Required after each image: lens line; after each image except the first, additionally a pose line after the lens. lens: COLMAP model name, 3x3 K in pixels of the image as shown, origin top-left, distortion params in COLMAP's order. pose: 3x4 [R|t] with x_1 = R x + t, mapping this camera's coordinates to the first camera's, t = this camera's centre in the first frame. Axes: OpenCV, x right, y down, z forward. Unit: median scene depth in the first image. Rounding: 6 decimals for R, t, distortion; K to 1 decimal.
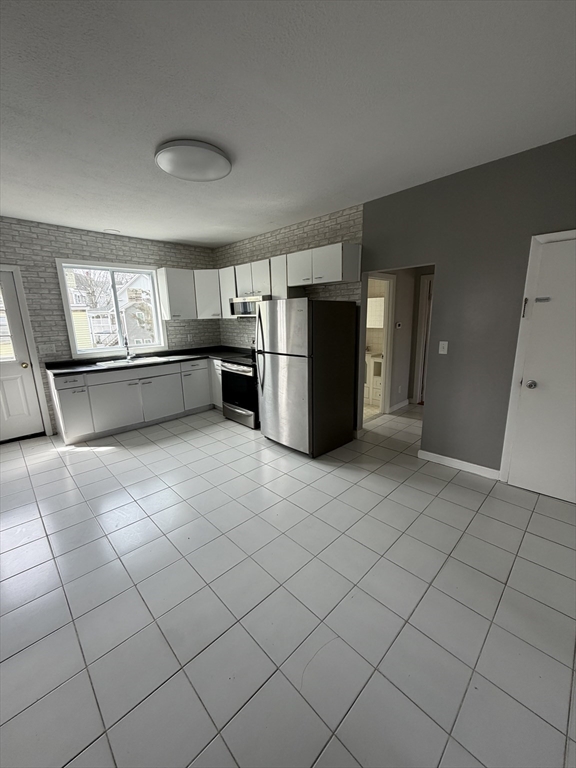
lens RADIAL K [[305.2, 0, 289.2], [0, 305.2, 381.3], [0, 0, 1]] dist [0.000335, -0.000137]
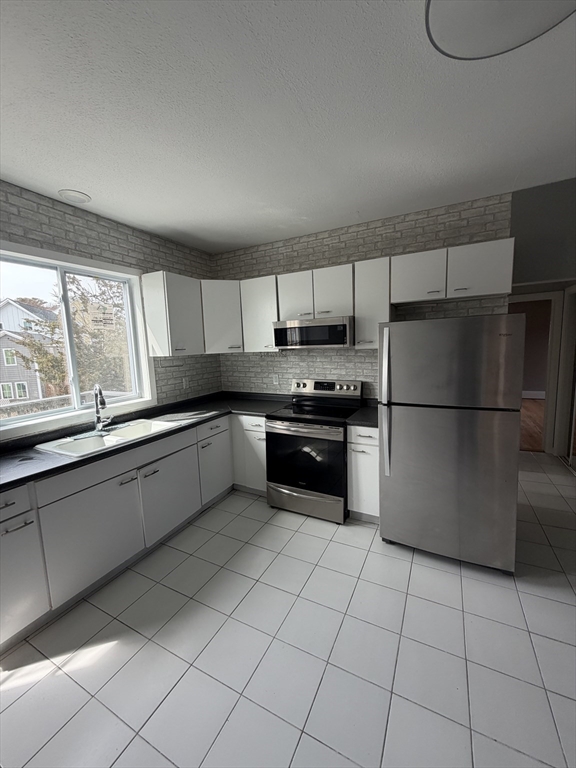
lens RADIAL K [[305.2, 0, 289.2], [0, 305.2, 381.3], [0, 0, 1]] dist [0.000335, -0.000137]
pose [[0.949529, -0.049974, 0.309674, -0.360393], [0.082487, 0.992262, -0.092799, -0.077684], [-0.302640, 0.113659, 0.946304, 0.368604]]
